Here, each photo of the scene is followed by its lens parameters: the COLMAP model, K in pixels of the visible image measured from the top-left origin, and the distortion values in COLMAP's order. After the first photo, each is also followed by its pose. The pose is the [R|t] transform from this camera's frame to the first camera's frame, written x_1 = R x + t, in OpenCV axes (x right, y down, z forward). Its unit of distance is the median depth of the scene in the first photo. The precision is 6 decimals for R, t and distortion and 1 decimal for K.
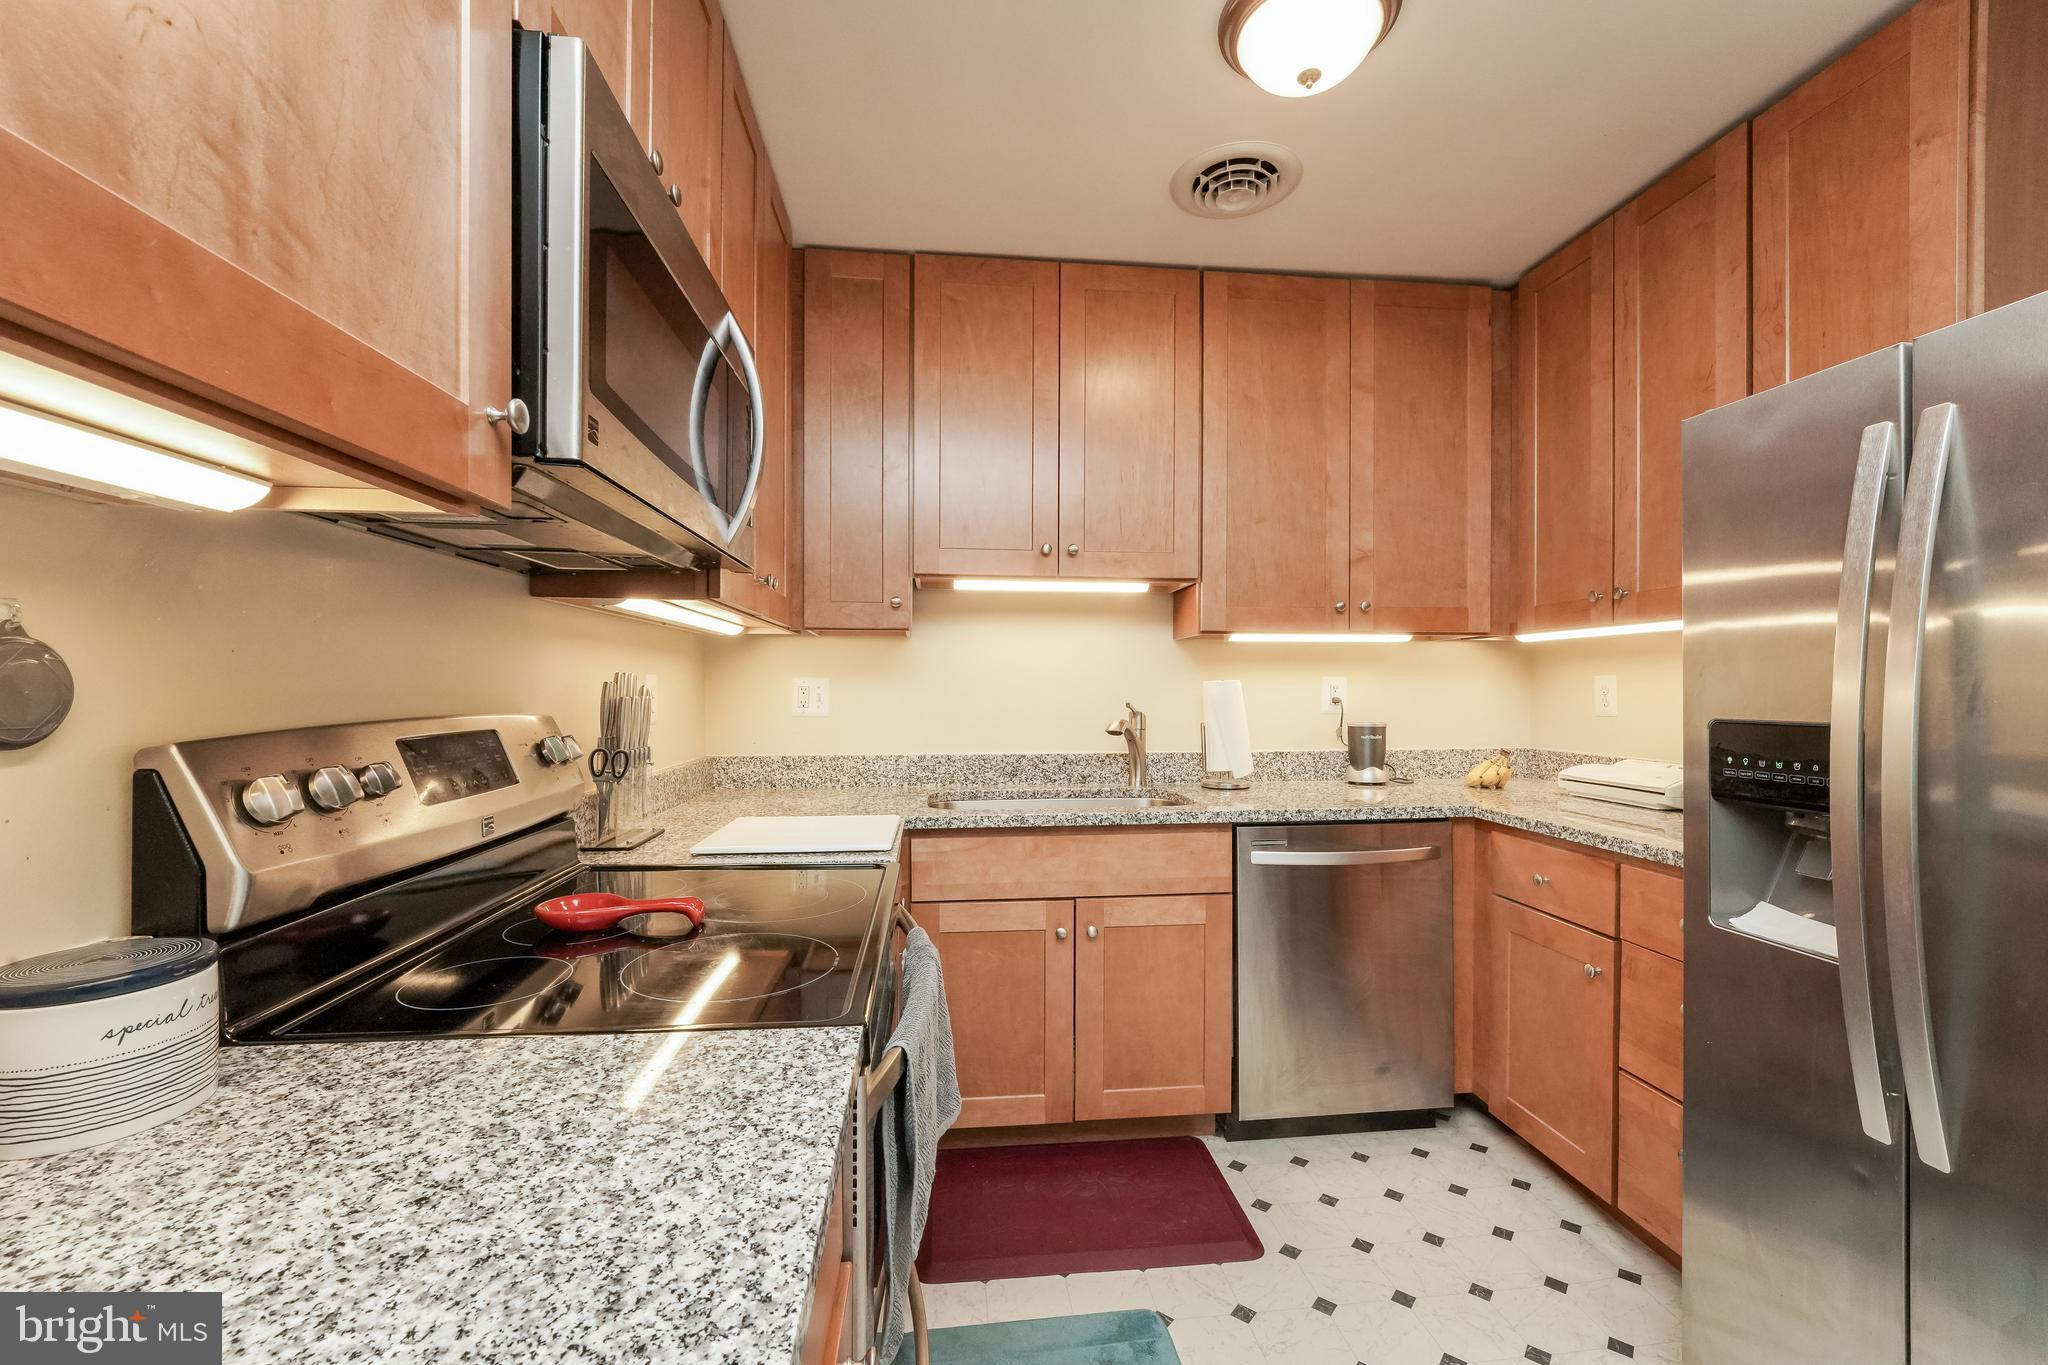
lens RADIAL K [[837.1, 0, 1024.0], [0, 837.1, 682.5], [0, 0, 1]] dist [-0.017444, 0.000106]
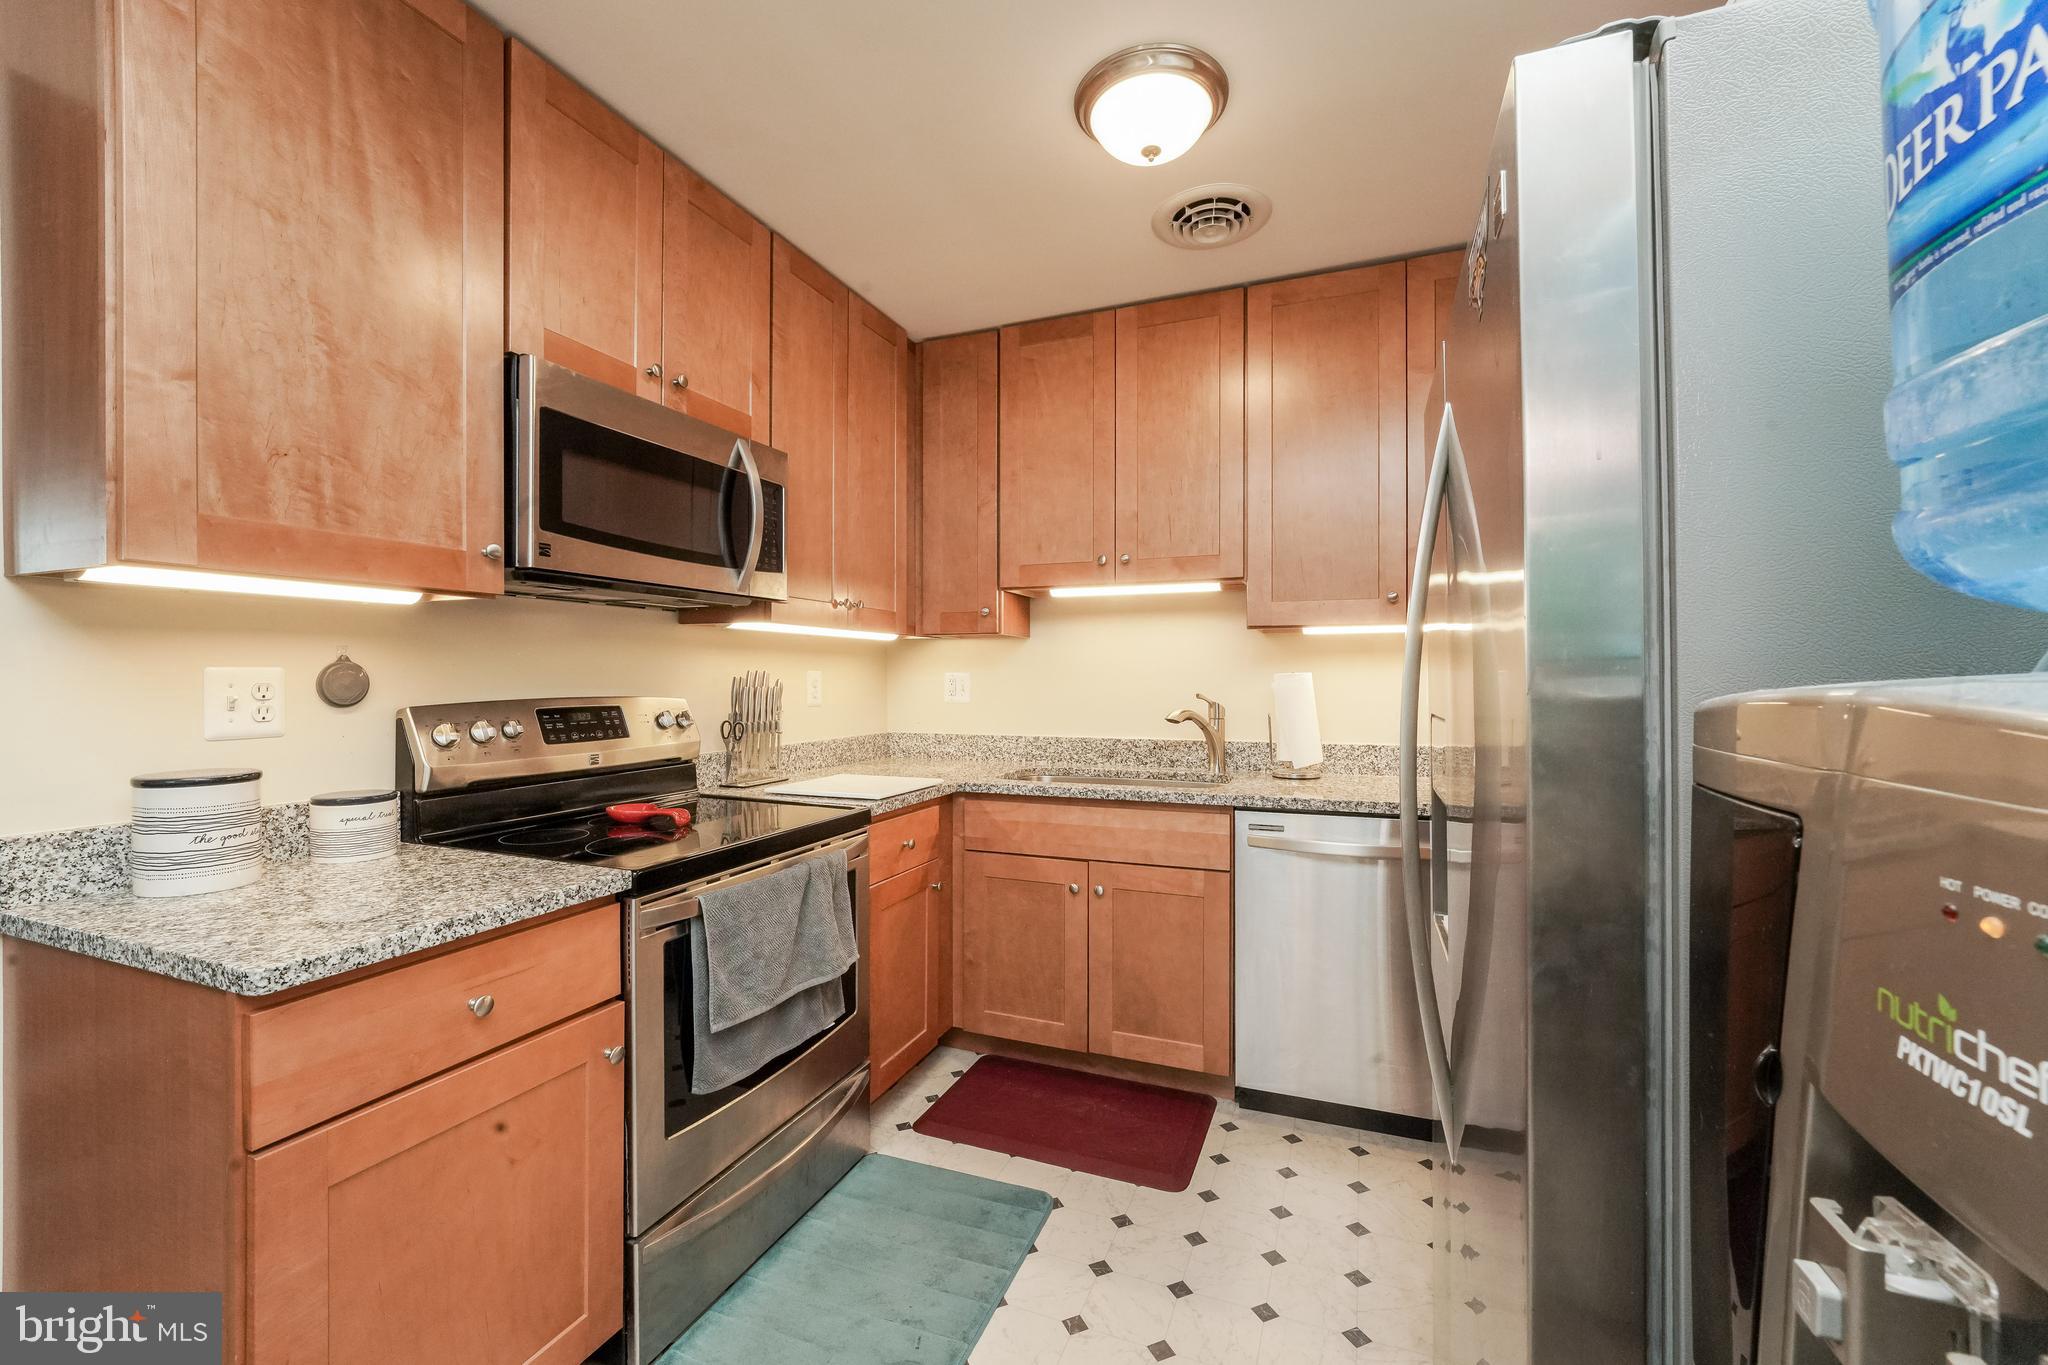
lens RADIAL K [[829.1, 0, 1025.0], [0, 829.1, 666.8], [0, 0, 1]] dist [-0.014100, -0.000098]
pose [[0.881605, -0.008218, -0.471917, 0.528634], [0.004375, 0.999948, -0.009241, -0.002537], [0.471969, 0.006082, 0.881594, -0.065061]]
